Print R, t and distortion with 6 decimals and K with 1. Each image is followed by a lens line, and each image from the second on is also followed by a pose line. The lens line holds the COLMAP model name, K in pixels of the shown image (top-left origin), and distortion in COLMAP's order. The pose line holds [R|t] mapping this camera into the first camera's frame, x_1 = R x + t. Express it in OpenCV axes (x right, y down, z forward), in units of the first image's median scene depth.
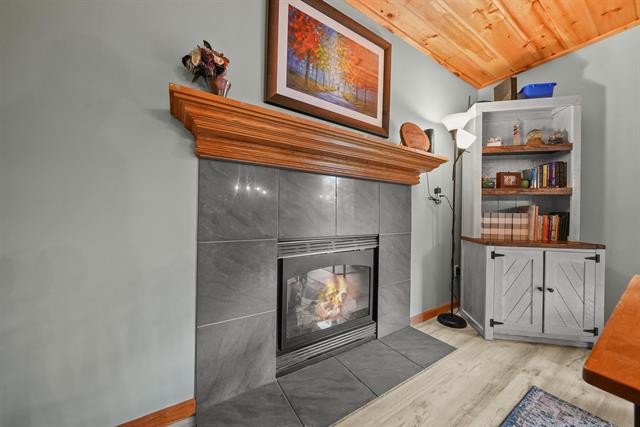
lens RADIAL K [[222.2, 0, 316.1], [0, 222.2, 215.6], [0, 0, 1]] dist [-0.005850, 0.000495]
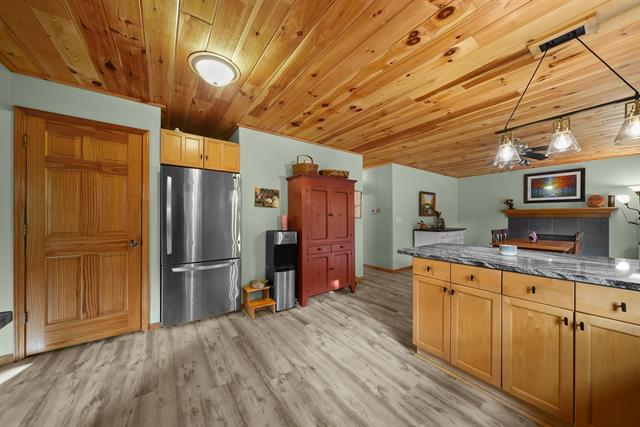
lens RADIAL K [[222.2, 0, 317.6], [0, 222.2, 217.6], [0, 0, 1]] dist [-0.005850, 0.000495]
pose [[0.064385, -0.014260, -0.997823, 2.982575], [-0.002450, 0.999893, -0.014448, -0.106327], [0.997922, 0.003375, 0.064343, -2.618129]]
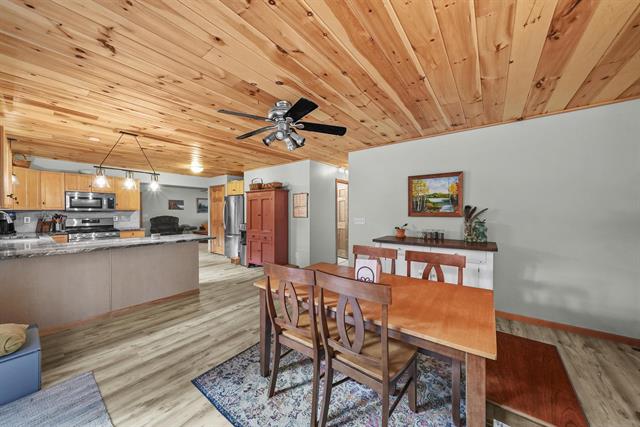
lens RADIAL K [[222.2, 0, 315.8], [0, 222.2, 213.3], [0, 0, 1]] dist [-0.005850, 0.000495]
pose [[-0.940301, -0.010738, -0.340176, 1.275246], [-0.014229, 0.999869, 0.007768, -0.212798], [0.340048, 0.012145, -0.940330, 0.803411]]
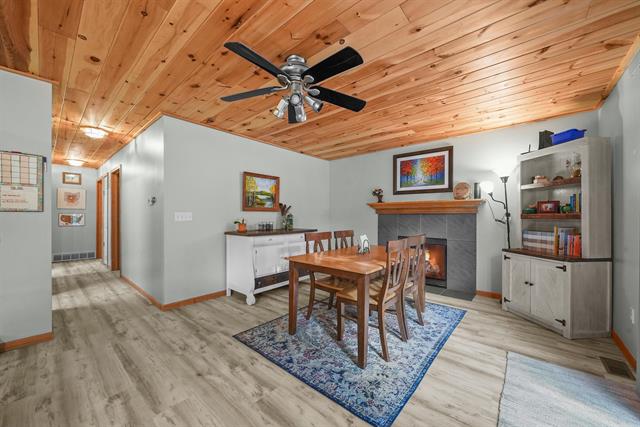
lens RADIAL K [[242.7, 0, 321.5], [0, 242.7, 214.7], [0, 0, 1]] dist [-0.001298, -0.000106]
pose [[0.292891, -0.021302, -0.955909, 2.178433], [-0.002545, 0.999731, -0.023058, -0.091098], [0.956143, 0.009186, 0.292758, -0.820794]]
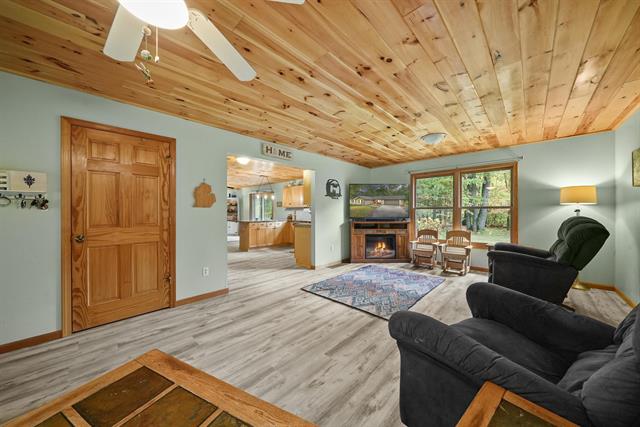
lens RADIAL K [[222.2, 0, 319.9], [0, 222.2, 212.7], [0, 0, 1]] dist [-0.005850, 0.000495]
pose [[0.971998, -0.018067, 0.234295, 2.142465], [0.017486, 0.999837, 0.004558, -0.095465], [-0.234339, -0.000334, 0.972155, -6.303326]]
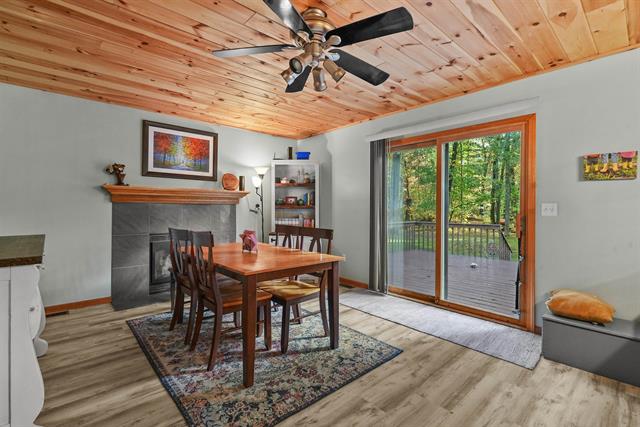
lens RADIAL K [[293.9, 0, 318.4], [0, 293.9, 207.7], [0, 0, 1]] dist [-0.001082, 0.000320]
pose [[0.986430, -0.008564, 0.163958, 0.812469], [0.008751, 0.999962, -0.000423, -0.115125], [-0.163948, 0.001852, 0.986467, -1.760212]]
